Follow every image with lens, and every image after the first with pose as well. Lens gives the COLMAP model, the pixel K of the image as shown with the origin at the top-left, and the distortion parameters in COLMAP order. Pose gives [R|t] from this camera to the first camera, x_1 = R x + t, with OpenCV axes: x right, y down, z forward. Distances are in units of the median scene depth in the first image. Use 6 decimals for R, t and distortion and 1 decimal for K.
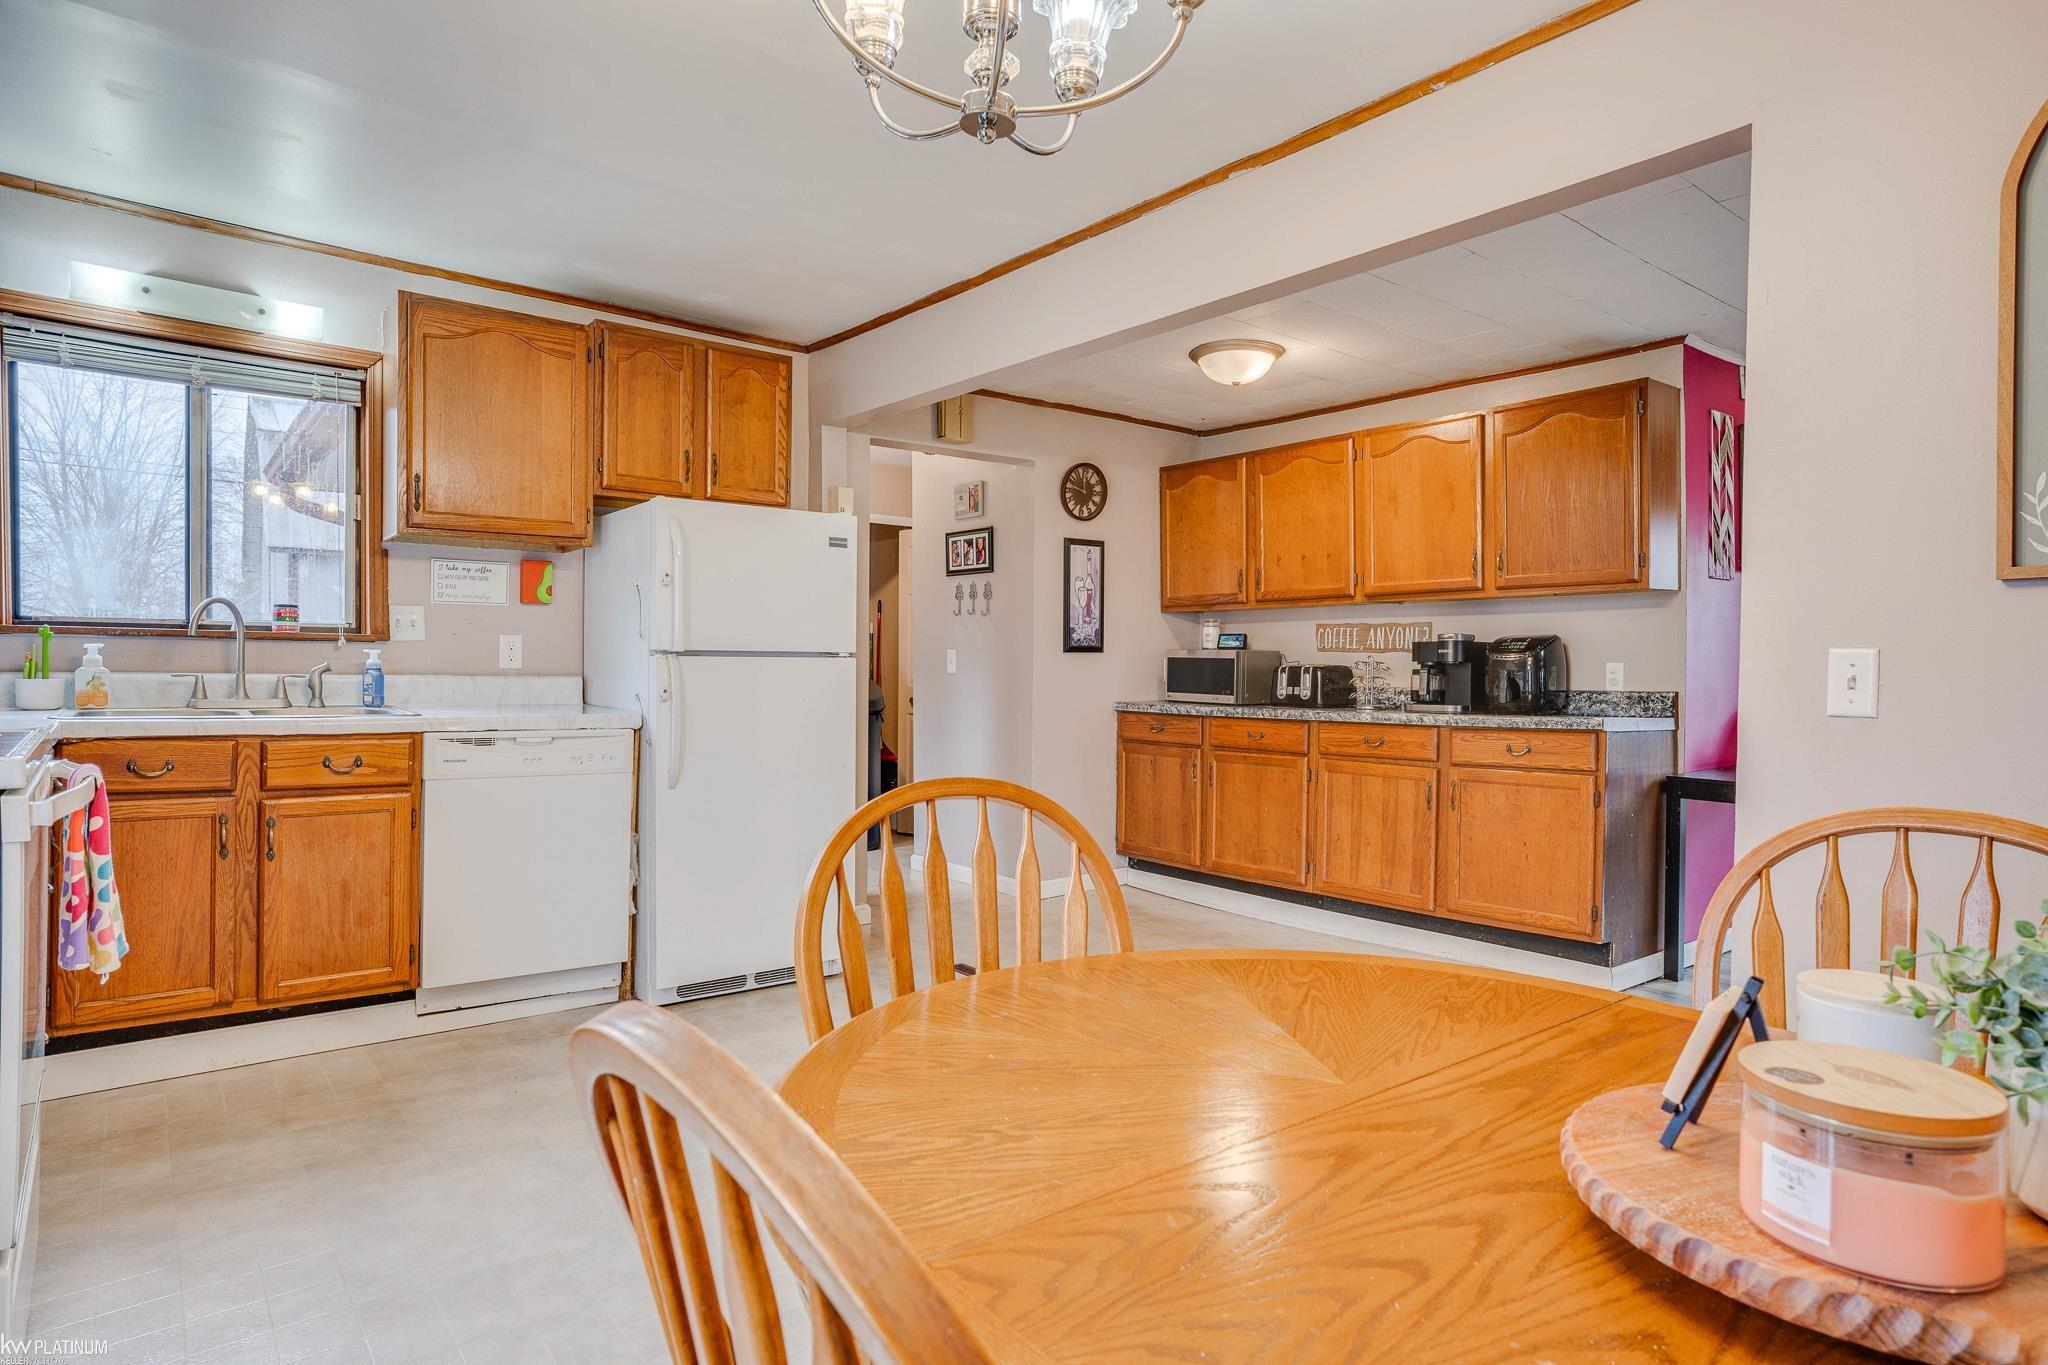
lens RADIAL K [[1141.5, 0, 1019.6], [0, 1141.5, 672.2], [0, 0, 1]] dist [-0.002568, -0.000031]
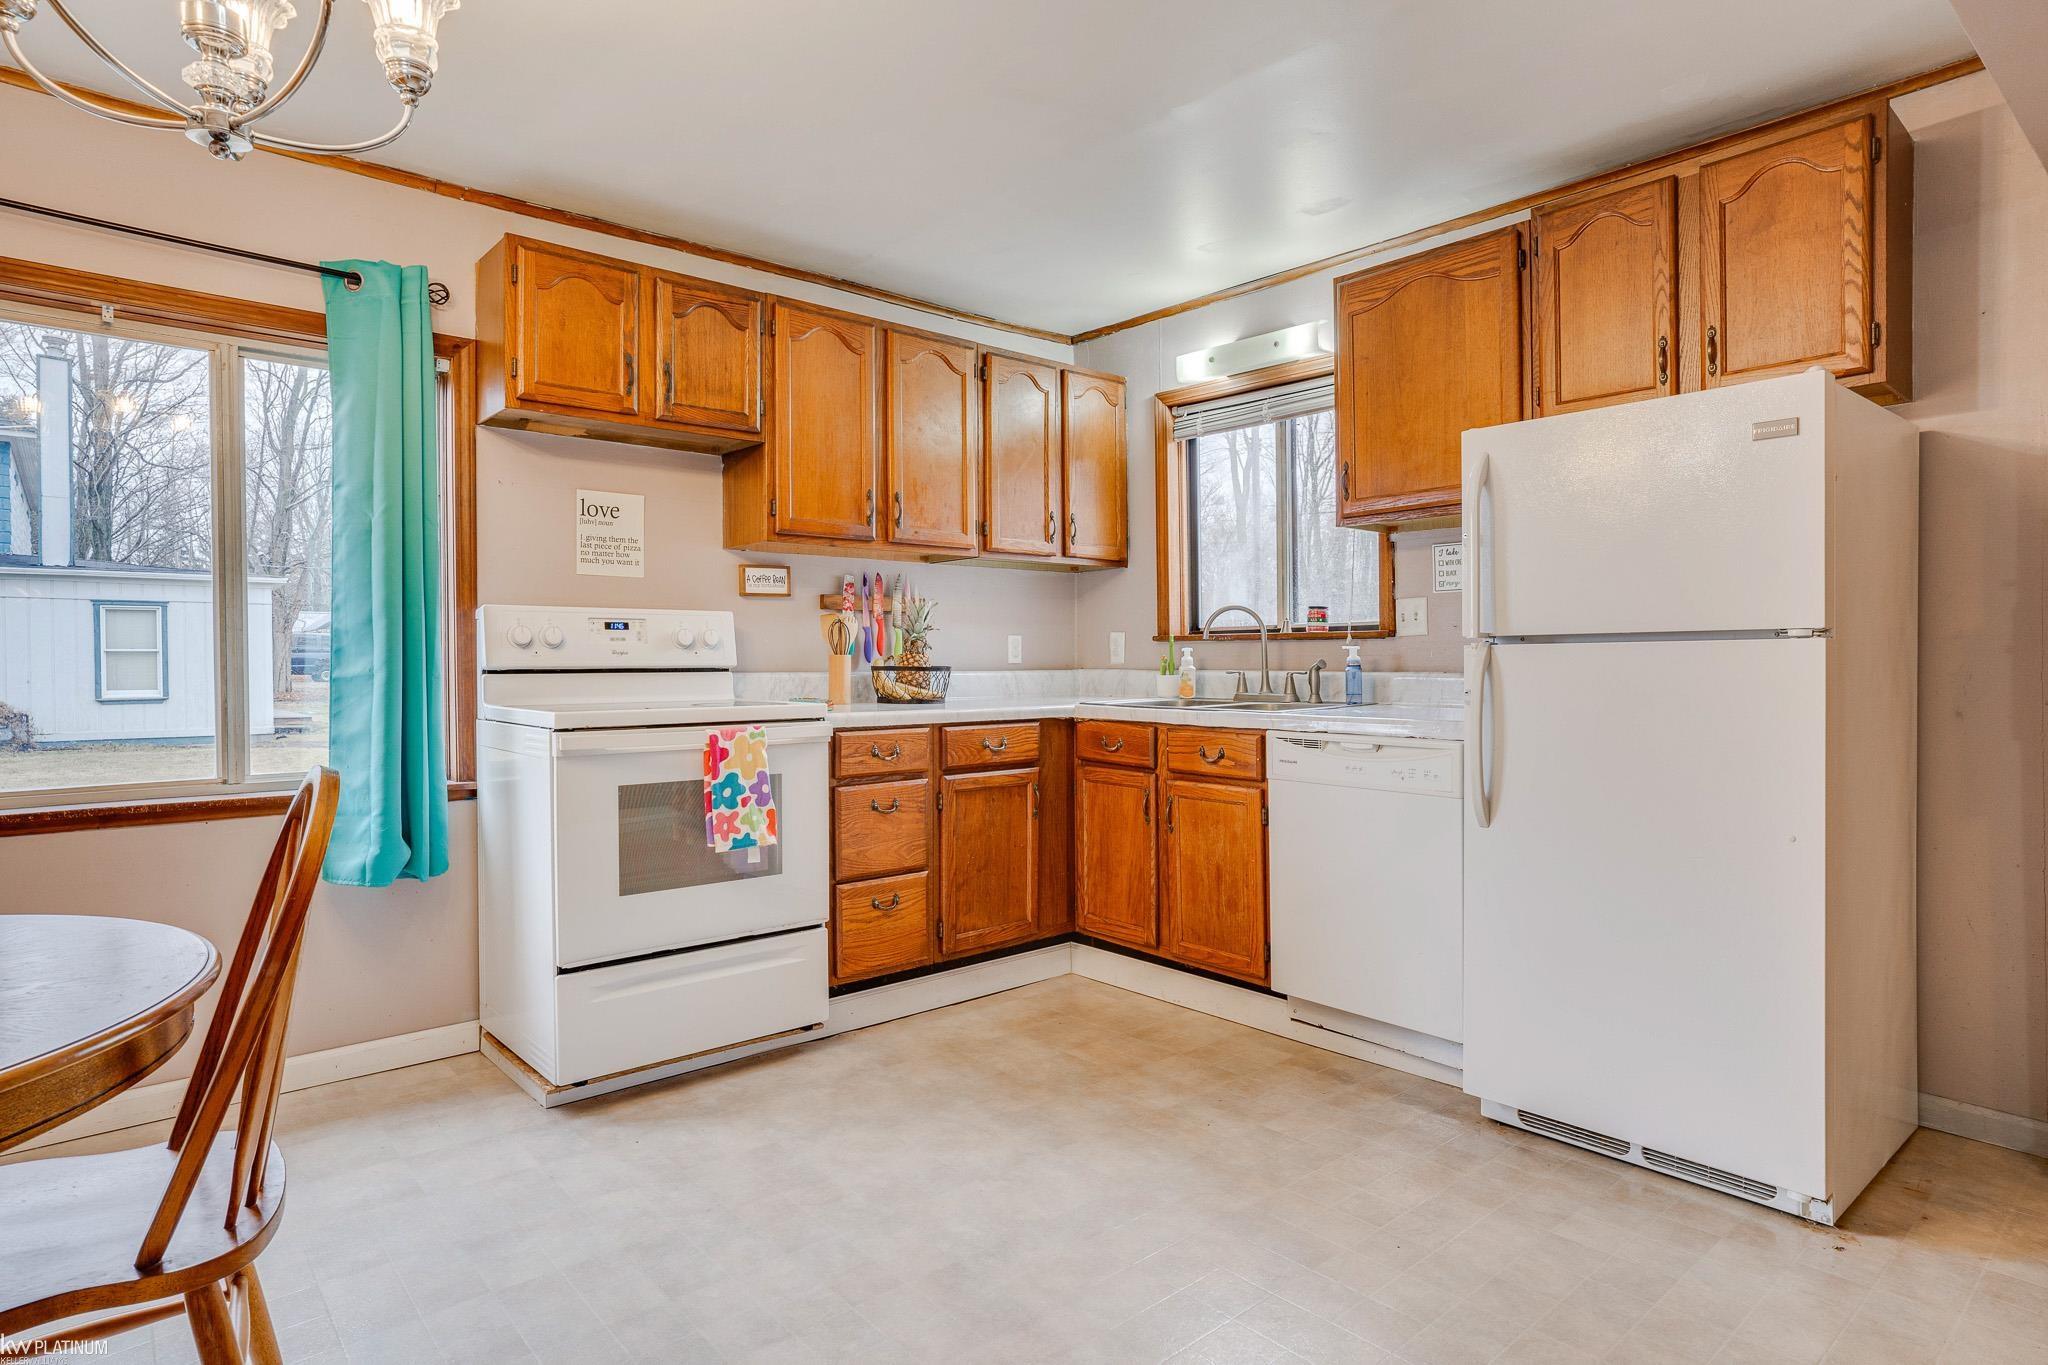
lens RADIAL K [[1141.5, 0, 1019.6], [0, 1141.5, 672.2], [0, 0, 1]] dist [-0.002568, -0.000031]
pose [[0.027743, -0.001715, -0.999614, 0.441520], [0.000340, 0.999998, -0.001706, 0.004440], [0.999615, -0.000292, 0.027743, 0.726676]]
